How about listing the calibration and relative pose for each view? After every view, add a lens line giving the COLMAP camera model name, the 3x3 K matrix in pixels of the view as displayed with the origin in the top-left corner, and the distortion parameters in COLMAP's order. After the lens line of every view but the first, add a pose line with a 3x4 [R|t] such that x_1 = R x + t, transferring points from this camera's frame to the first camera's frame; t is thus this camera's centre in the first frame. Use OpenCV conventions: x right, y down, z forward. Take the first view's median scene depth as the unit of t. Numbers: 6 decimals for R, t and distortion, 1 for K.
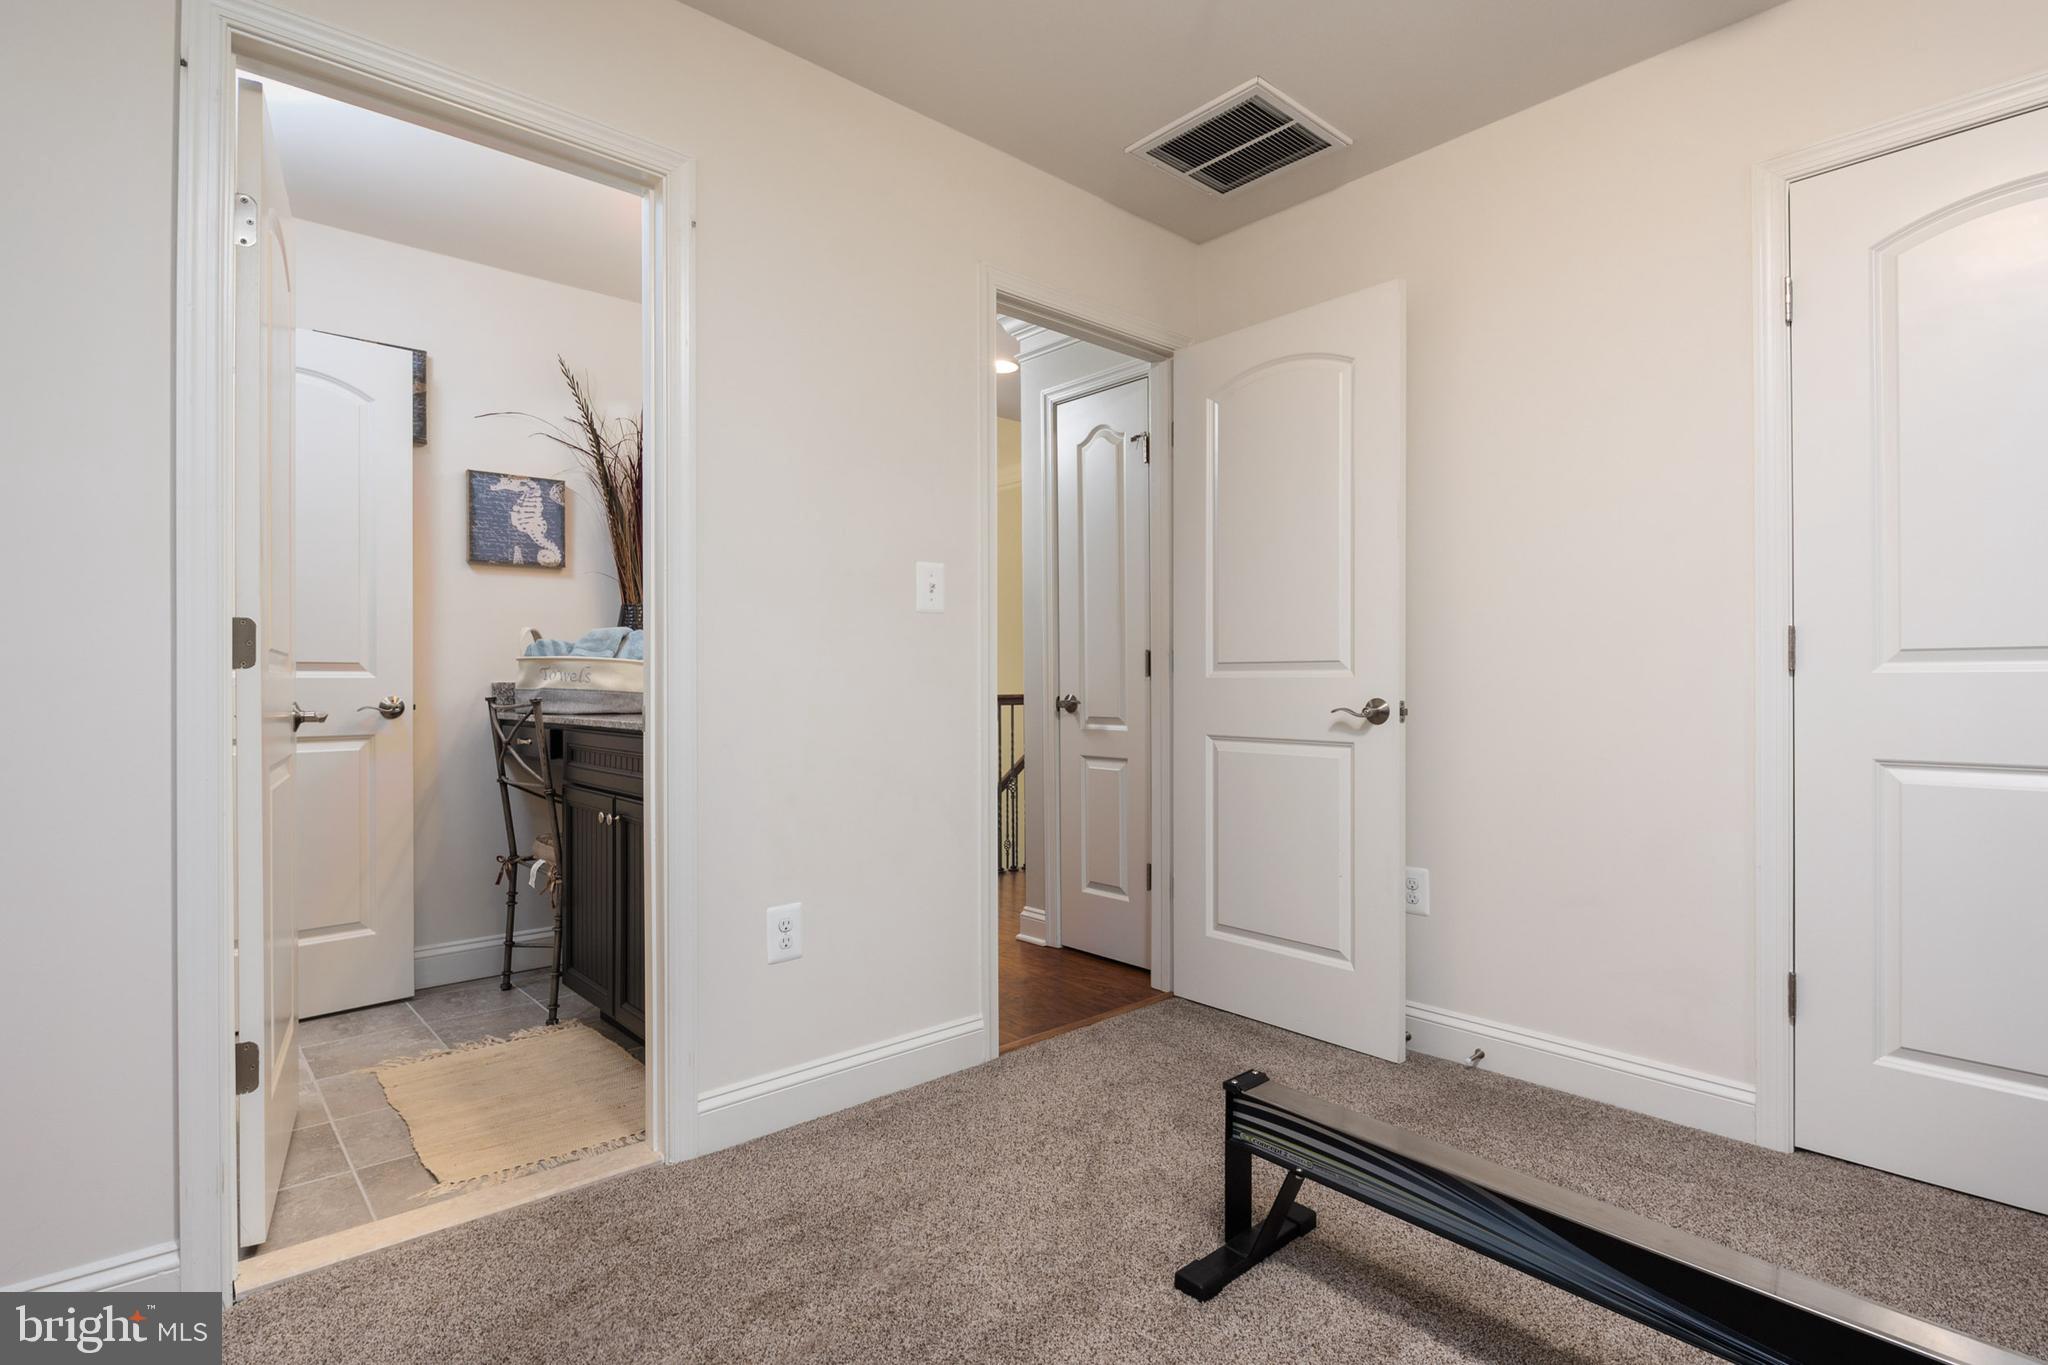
lens RADIAL K [[1012.9, 0, 1018.8], [0, 1012.9, 684.7], [0, 0, 1]] dist [0.023819, 0.000433]
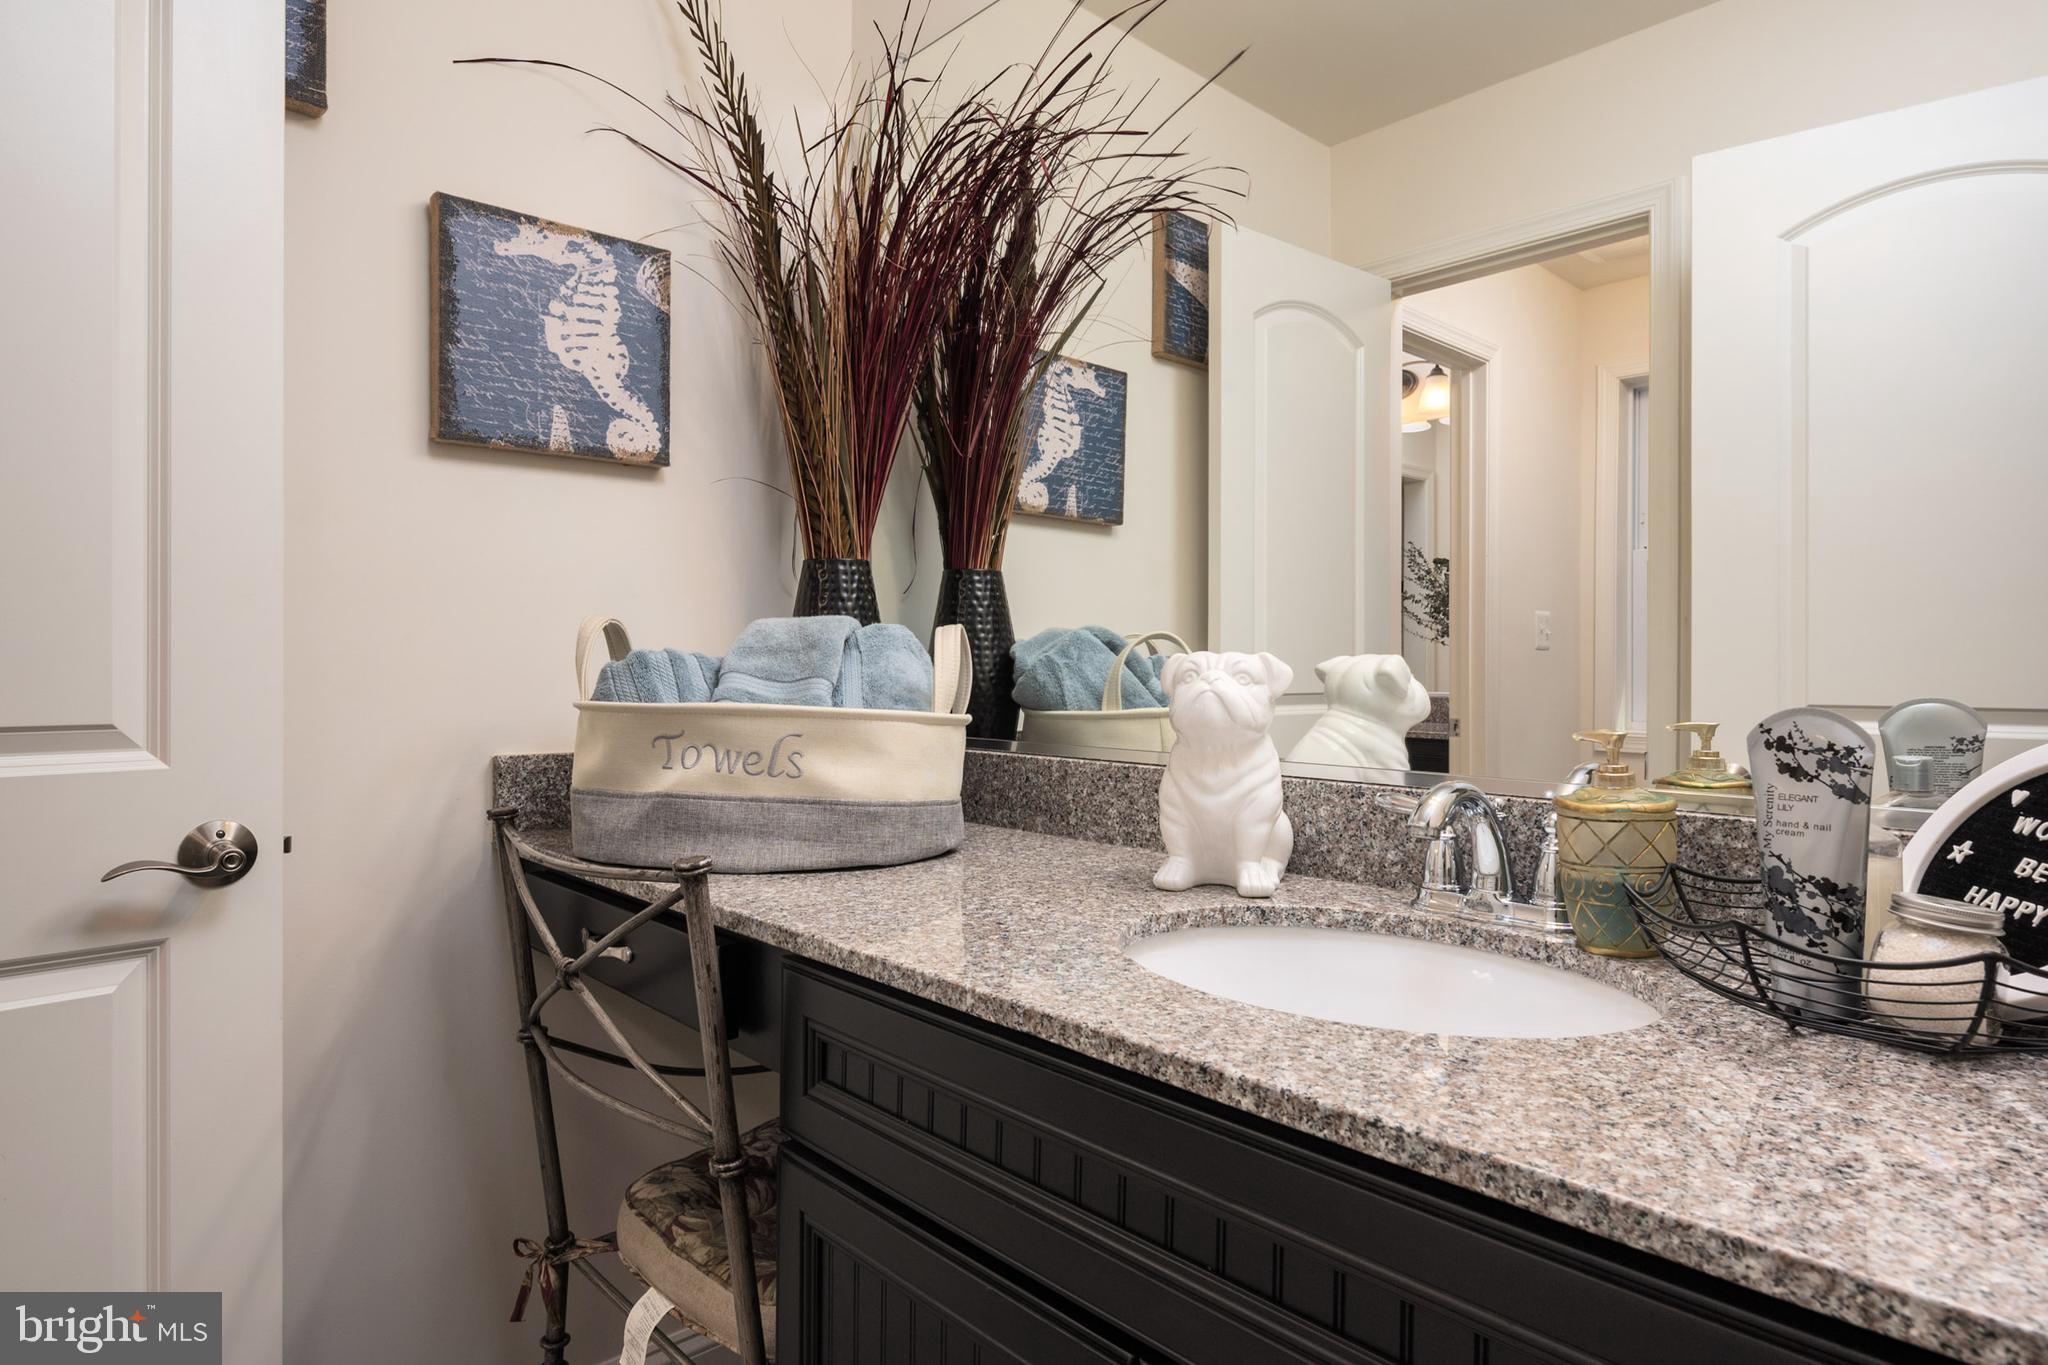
lens RADIAL K [[1127.5, 0, 1029.3], [0, 1127.5, 671.5], [0, 0, 1]] dist [0.004619, 0.001004]
pose [[0.999712, 0.002195, 0.023888, -0.325276], [-0.002203, 0.999998, 0.000311, -0.035366], [-0.023888, -0.000364, 0.999715, 0.569478]]
